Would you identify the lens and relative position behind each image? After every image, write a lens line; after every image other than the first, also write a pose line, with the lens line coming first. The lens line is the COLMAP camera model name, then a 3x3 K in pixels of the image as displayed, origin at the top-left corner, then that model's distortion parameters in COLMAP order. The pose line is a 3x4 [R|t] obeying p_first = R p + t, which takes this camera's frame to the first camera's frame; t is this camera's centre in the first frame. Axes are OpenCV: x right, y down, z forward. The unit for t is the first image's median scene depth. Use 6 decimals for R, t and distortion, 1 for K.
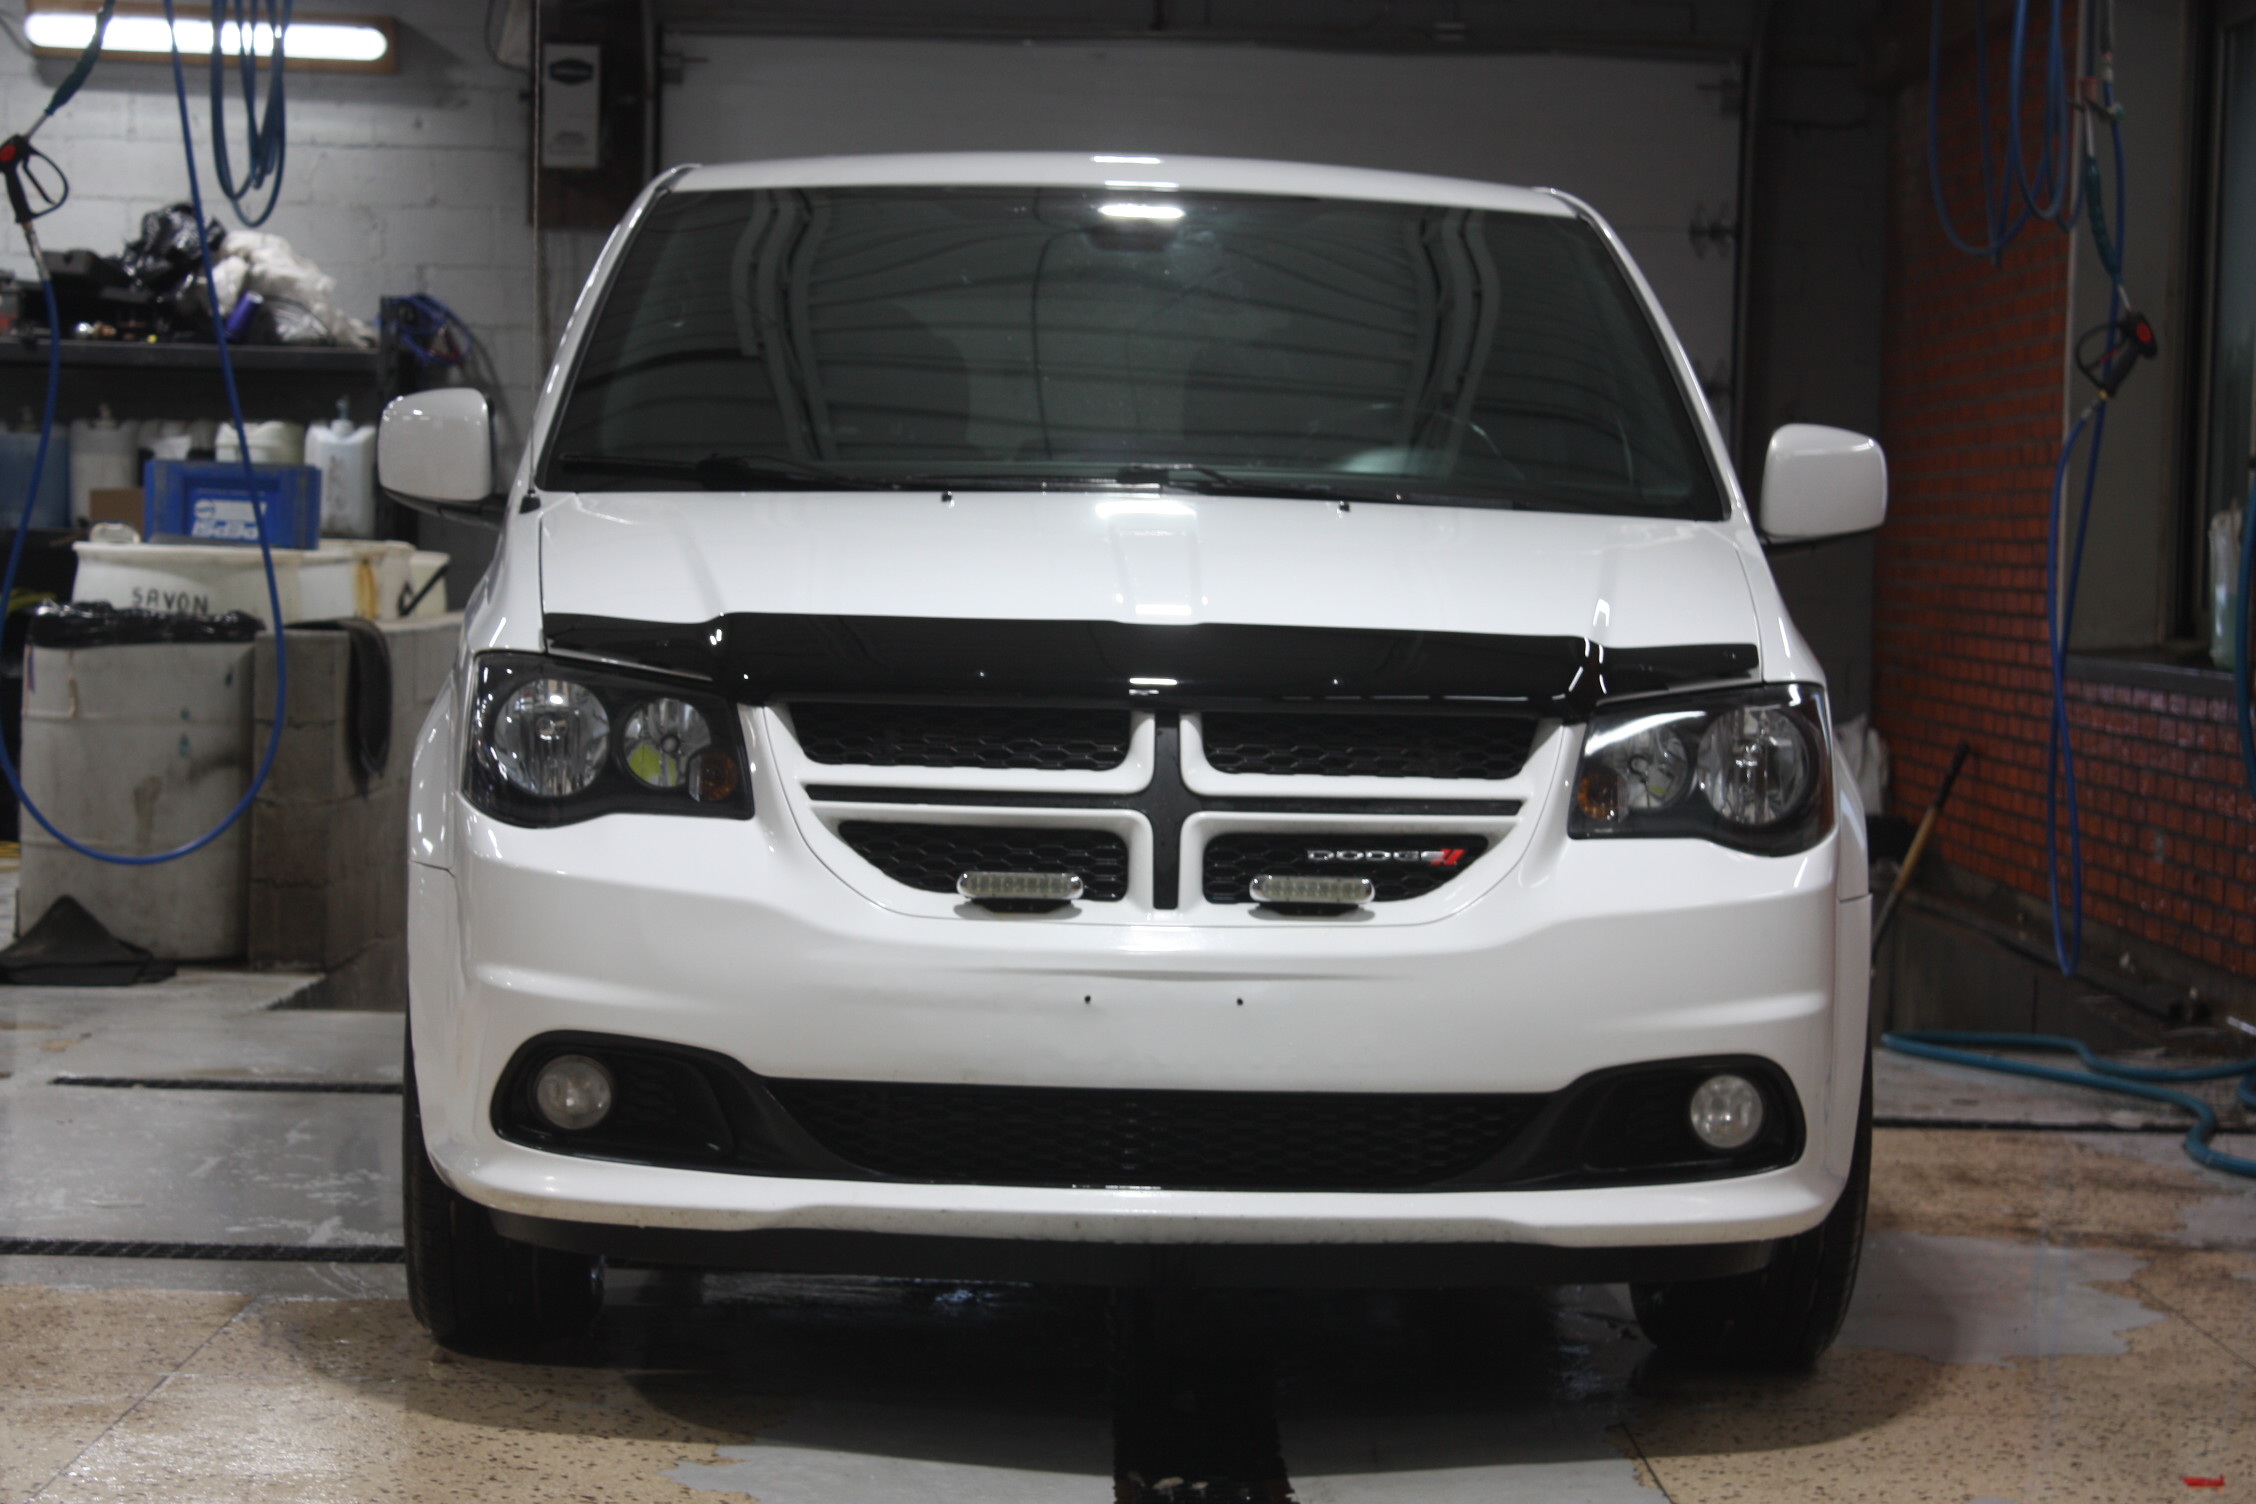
lens RADIAL K [[5010.8, 0, 1128.0], [0, 5010.8, 750.8], [0, 0, 1]] dist [0.051816, 0.000000]
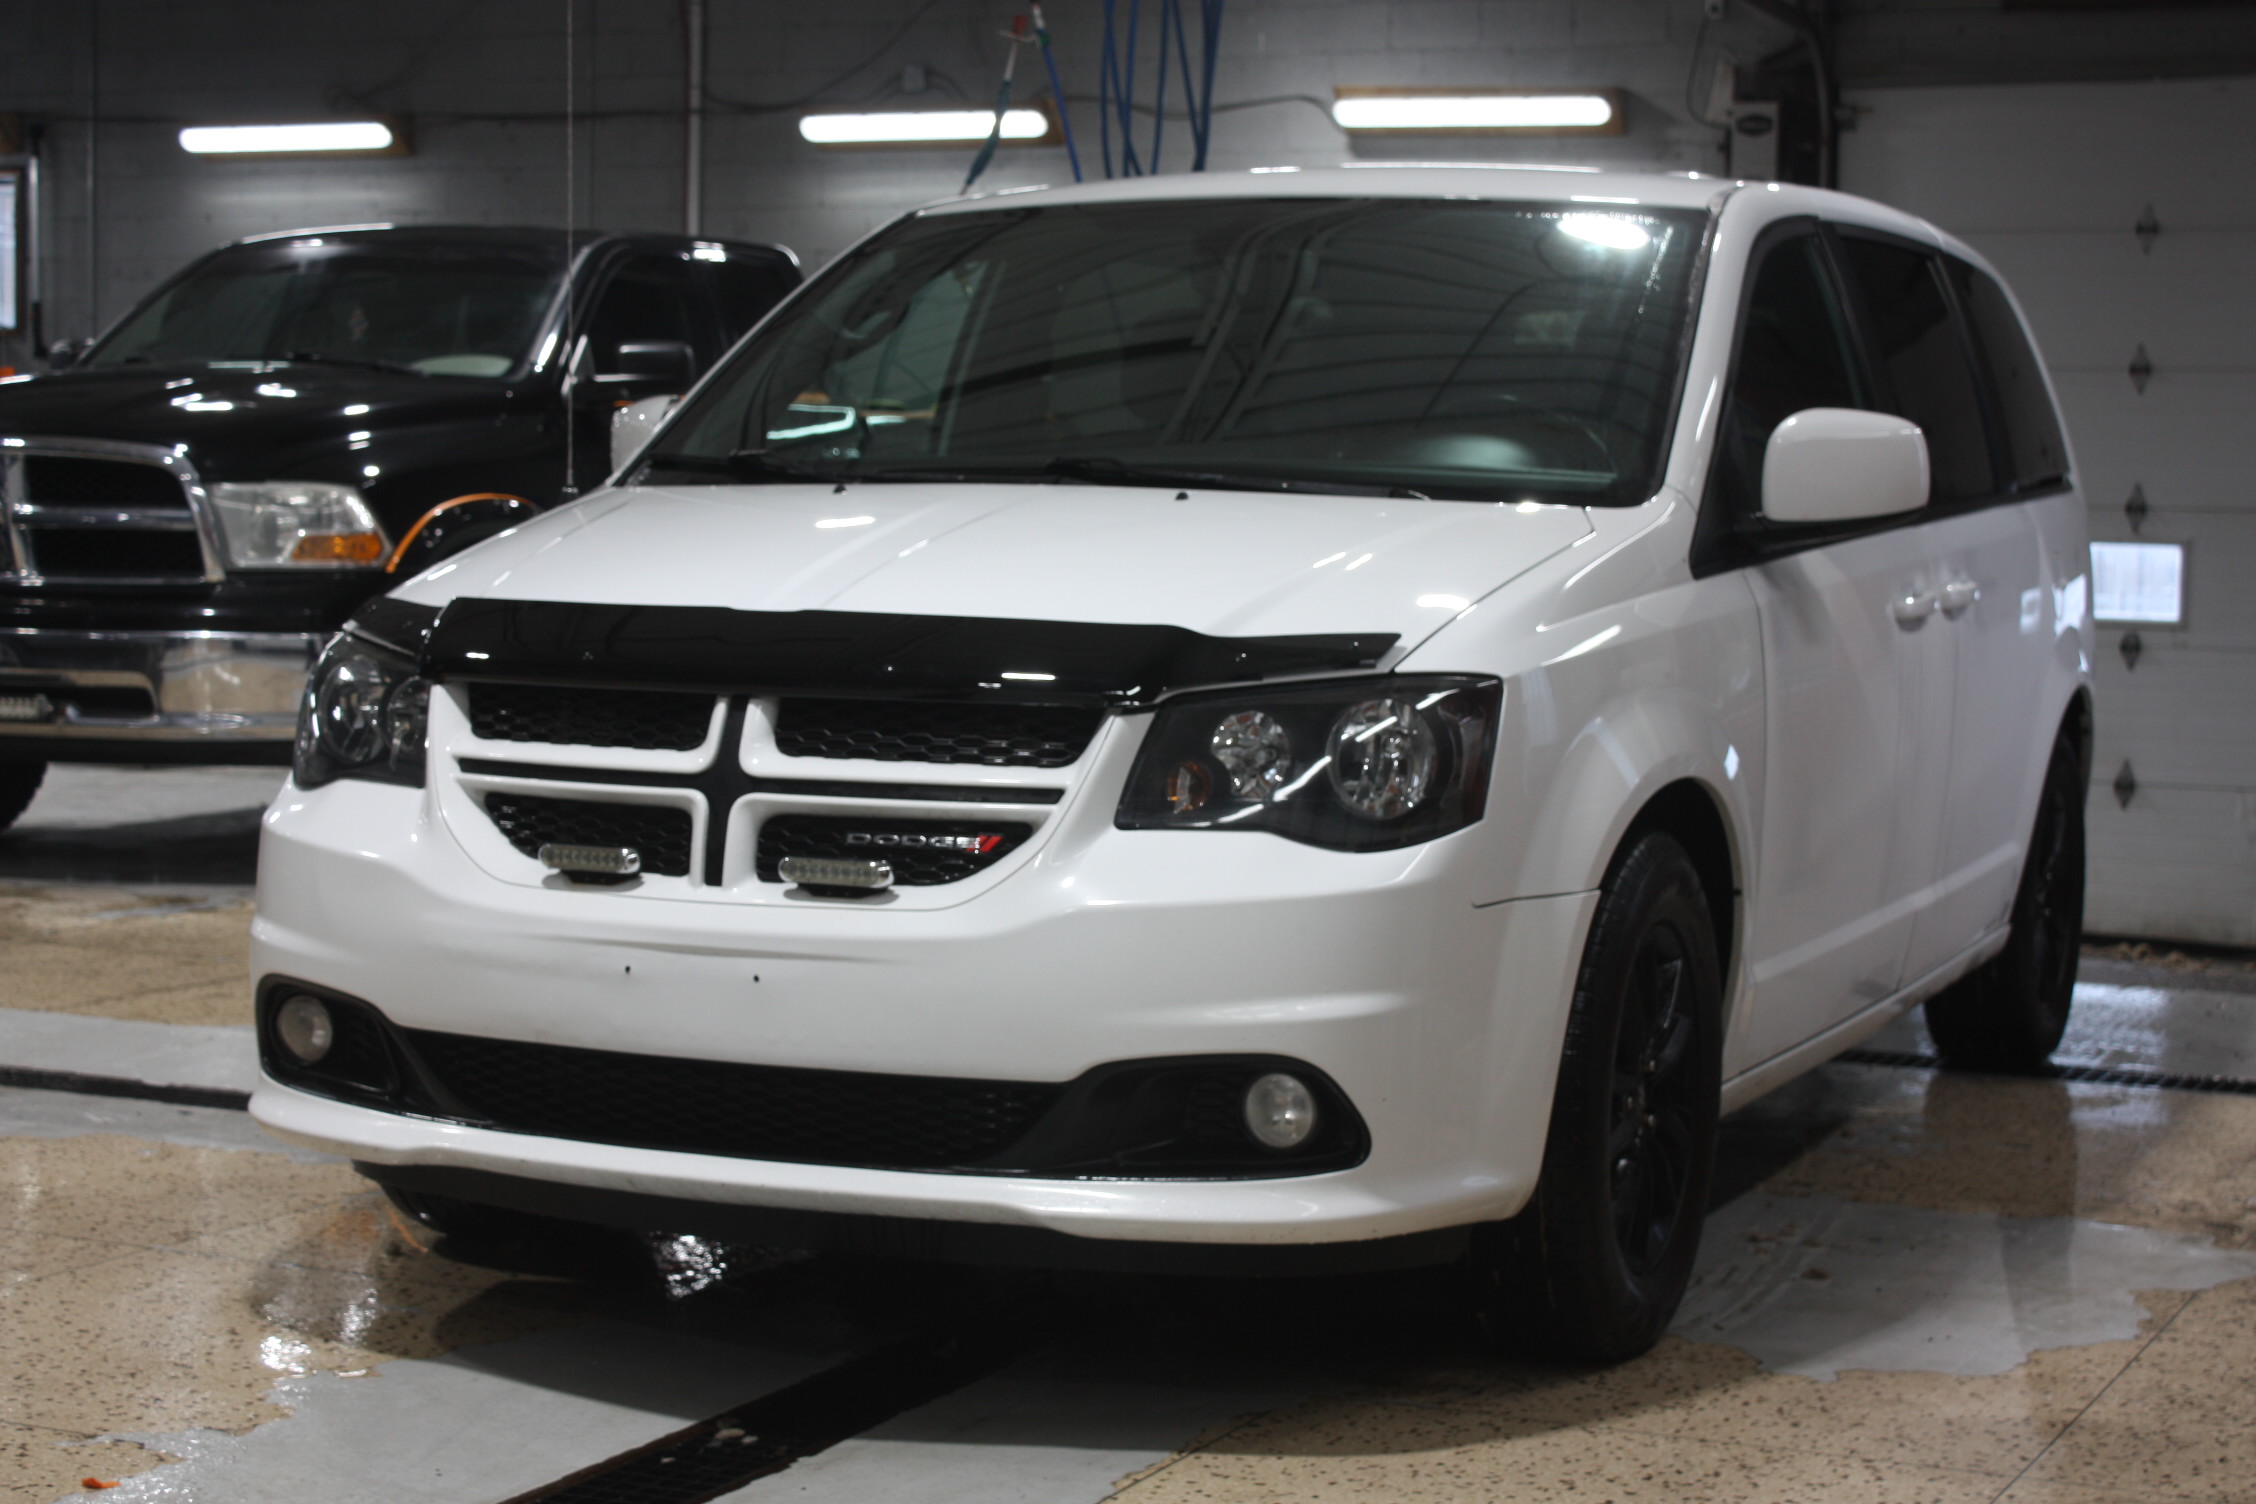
lens RADIAL K [[3913.5, 0, 1128.1], [0, 3913.5, 754.2], [0, 0, 1]] dist [-0.055408, 0.000000]
pose [[0.897964, 0.021406, -0.439549, 0.435322], [-0.013816, 0.999695, 0.020460, -0.013231], [0.439853, -0.012300, 0.897986, 0.307262]]
